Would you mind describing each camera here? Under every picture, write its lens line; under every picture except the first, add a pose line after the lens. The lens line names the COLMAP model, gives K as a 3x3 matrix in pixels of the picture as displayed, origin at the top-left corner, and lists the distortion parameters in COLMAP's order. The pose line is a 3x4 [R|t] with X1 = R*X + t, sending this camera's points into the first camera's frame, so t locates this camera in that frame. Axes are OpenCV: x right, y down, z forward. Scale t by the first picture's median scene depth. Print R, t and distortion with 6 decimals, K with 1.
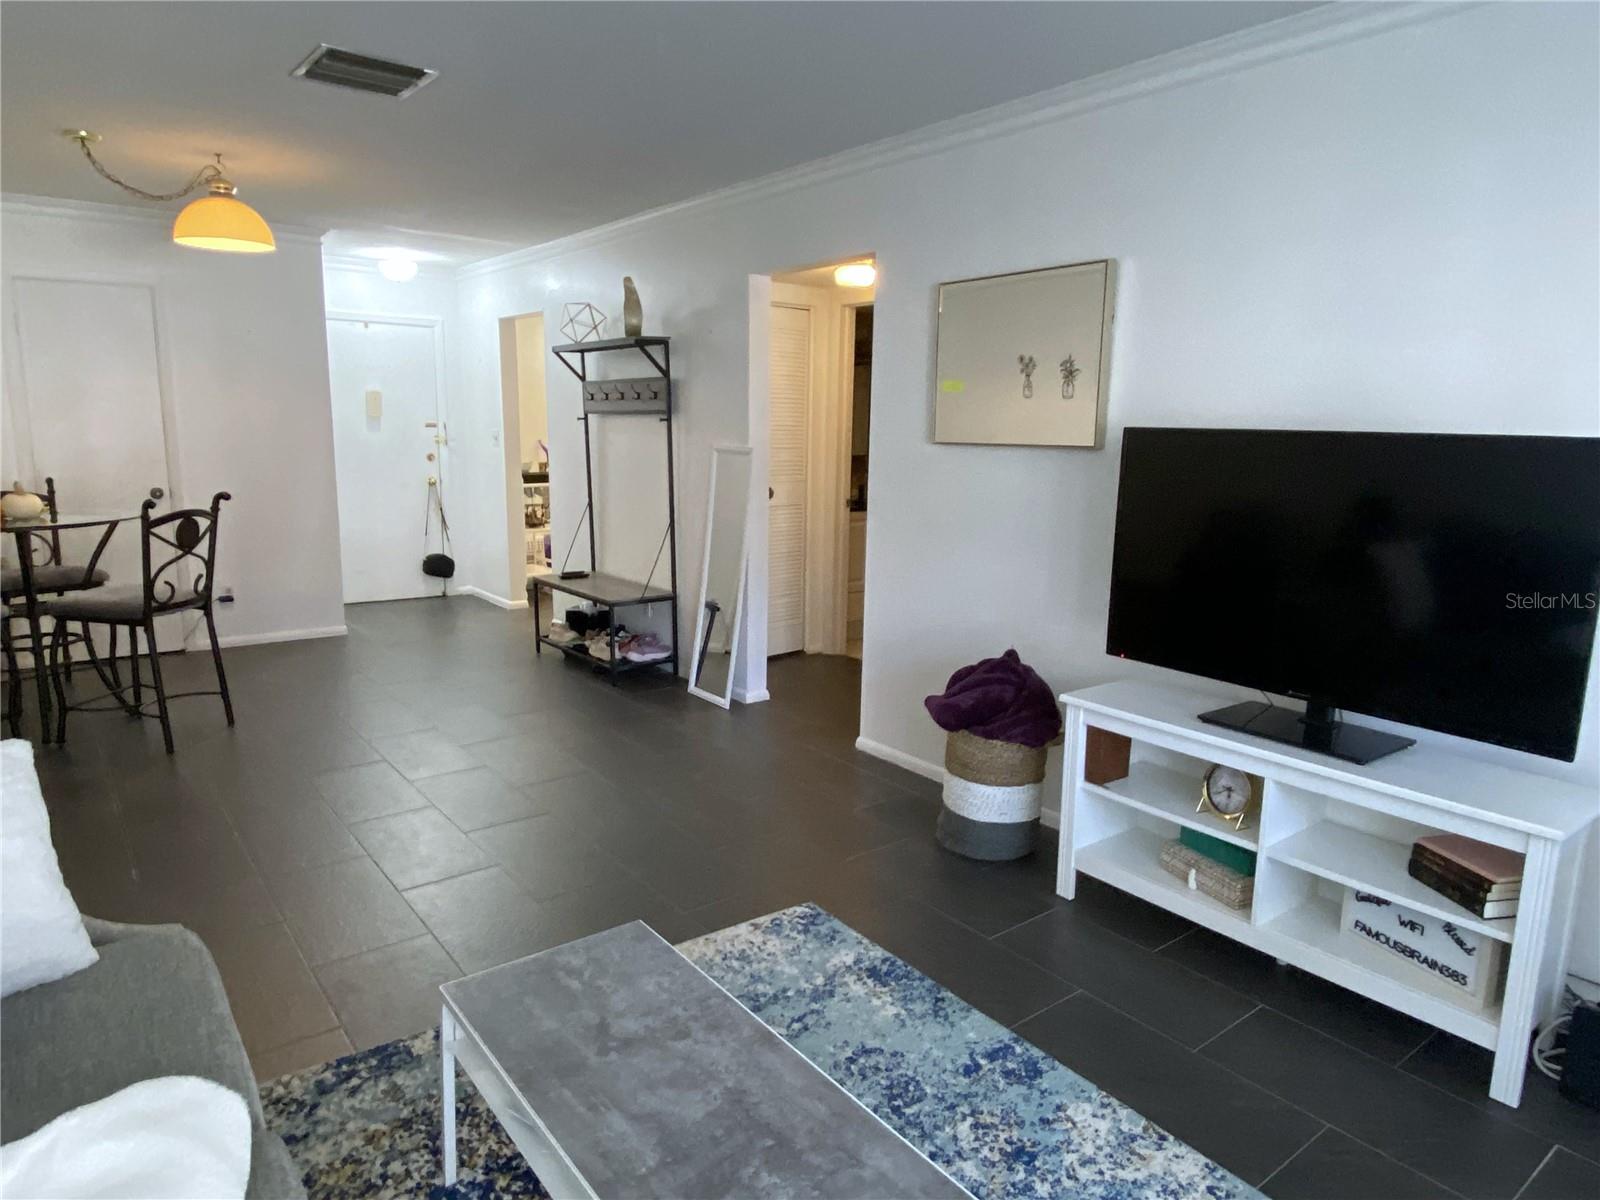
lens RADIAL K [[986.4, 0, 800.0], [0, 986.4, 600.0], [0, 0, 1]] dist [0.056492, -0.065129]
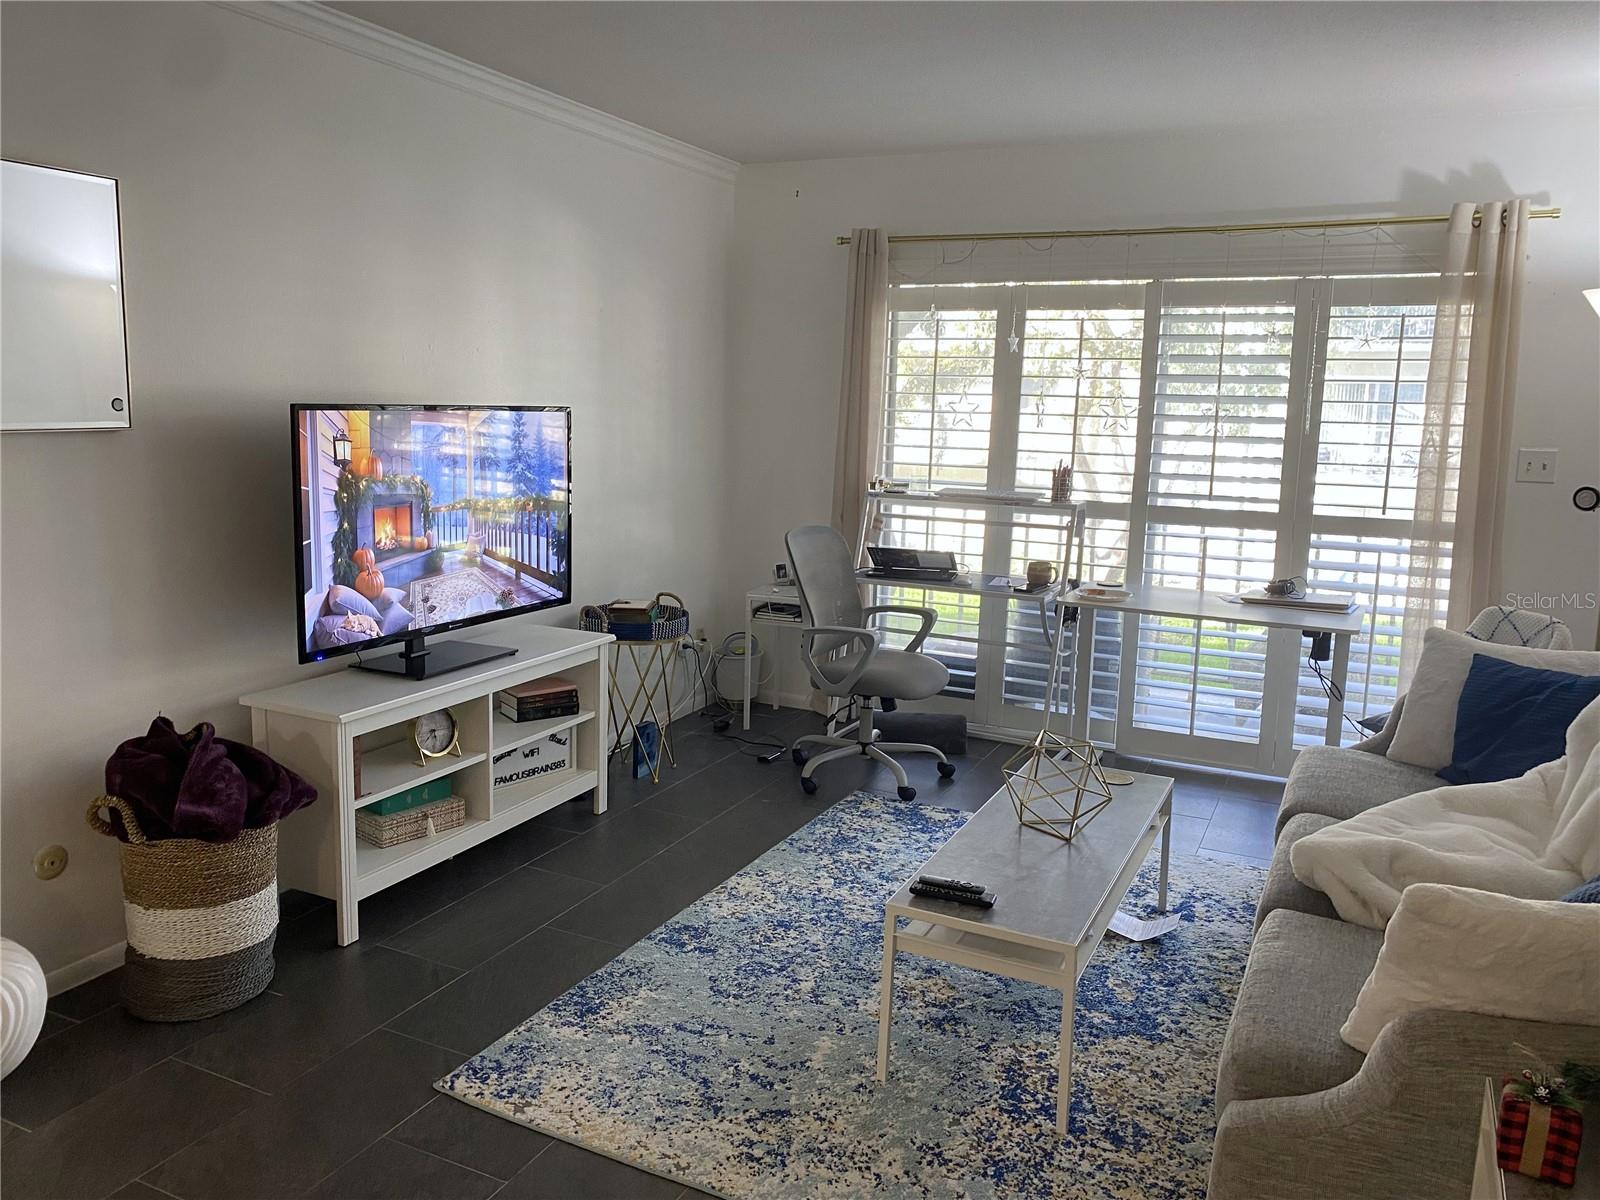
lens RADIAL K [[1206.2, 0, 769.7], [0, 1206.2, 596.9], [0, 0, 1]] dist [-0.003574, -0.003445]
pose [[-0.427481, -0.177925, 0.886342, -0.972702], [0.134995, 0.956884, 0.257193, -0.269611], [-0.893888, 0.229597, -0.385031, 1.264487]]
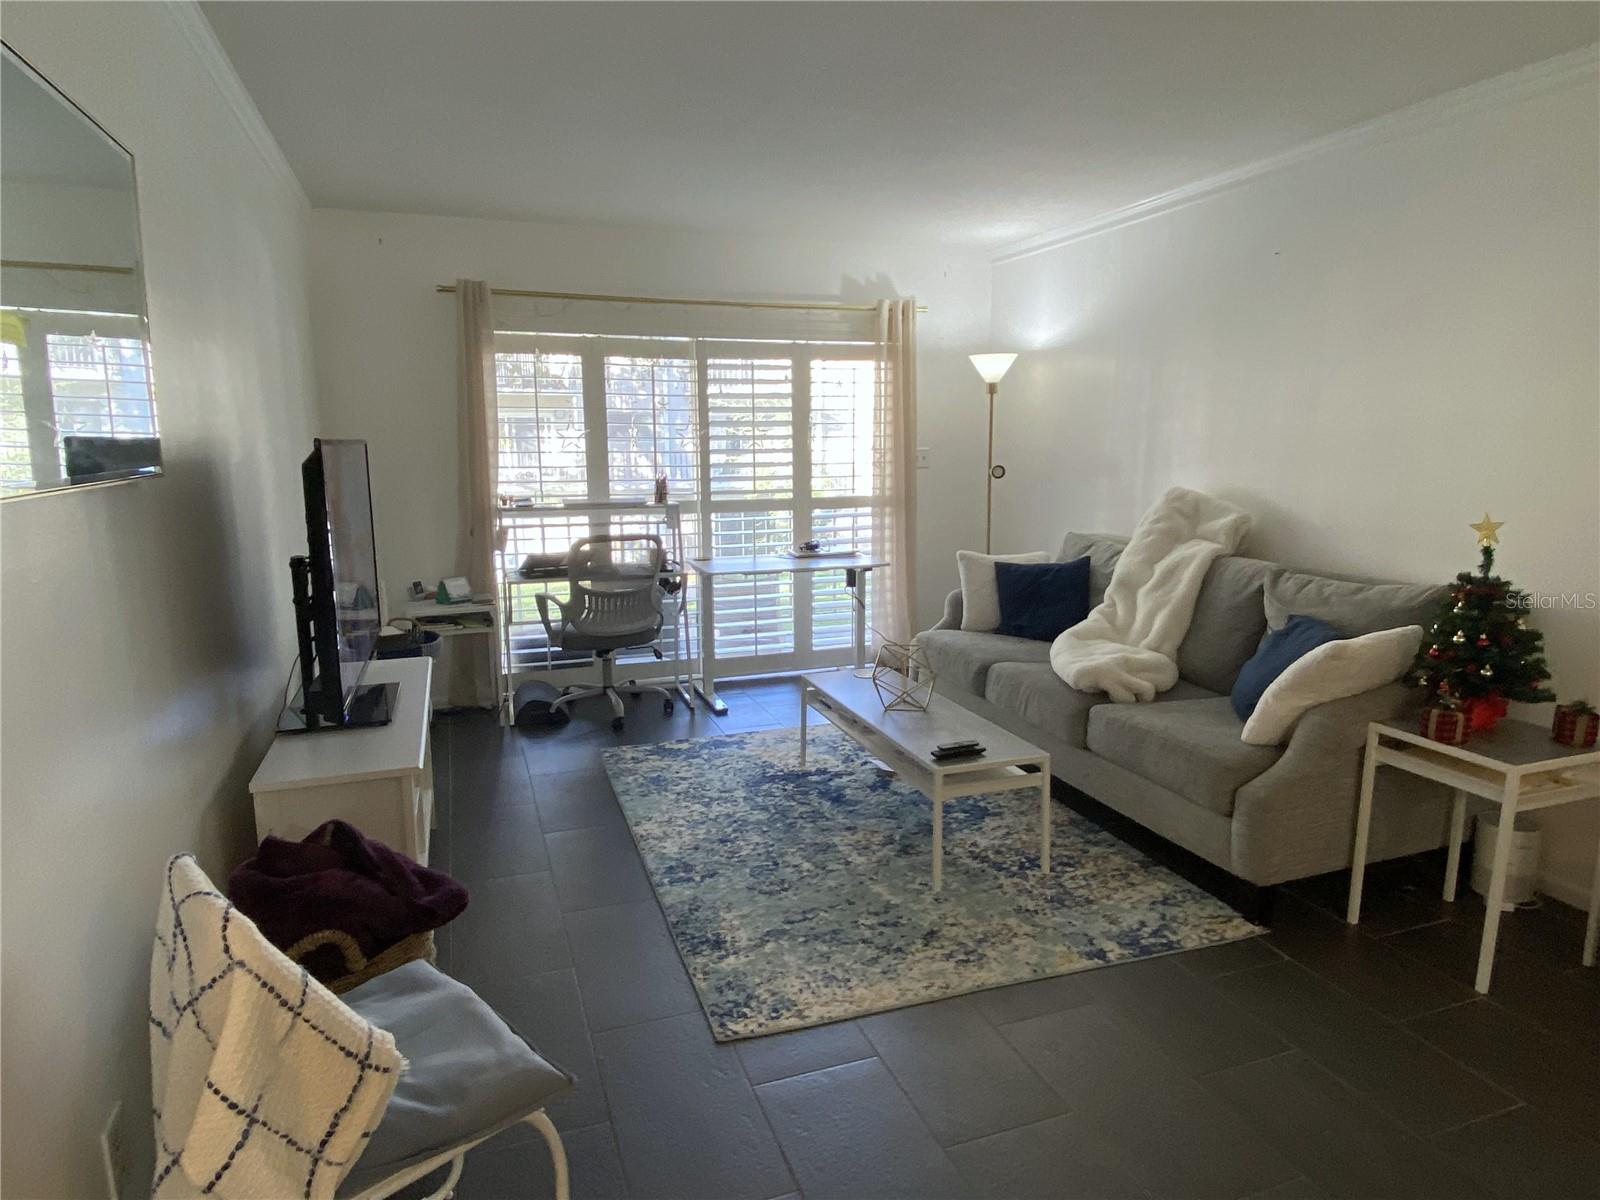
lens RADIAL K [[956.3, 0, 787.2], [0, 956.3, 596.8], [0, 0, 1]] dist [0.088890, -0.084282]
pose [[-0.948384, -0.066071, 0.310164, -0.317793], [0.045948, 0.939106, 0.340542, -0.356726], [-0.313777, 0.337216, -0.887598, 1.896455]]
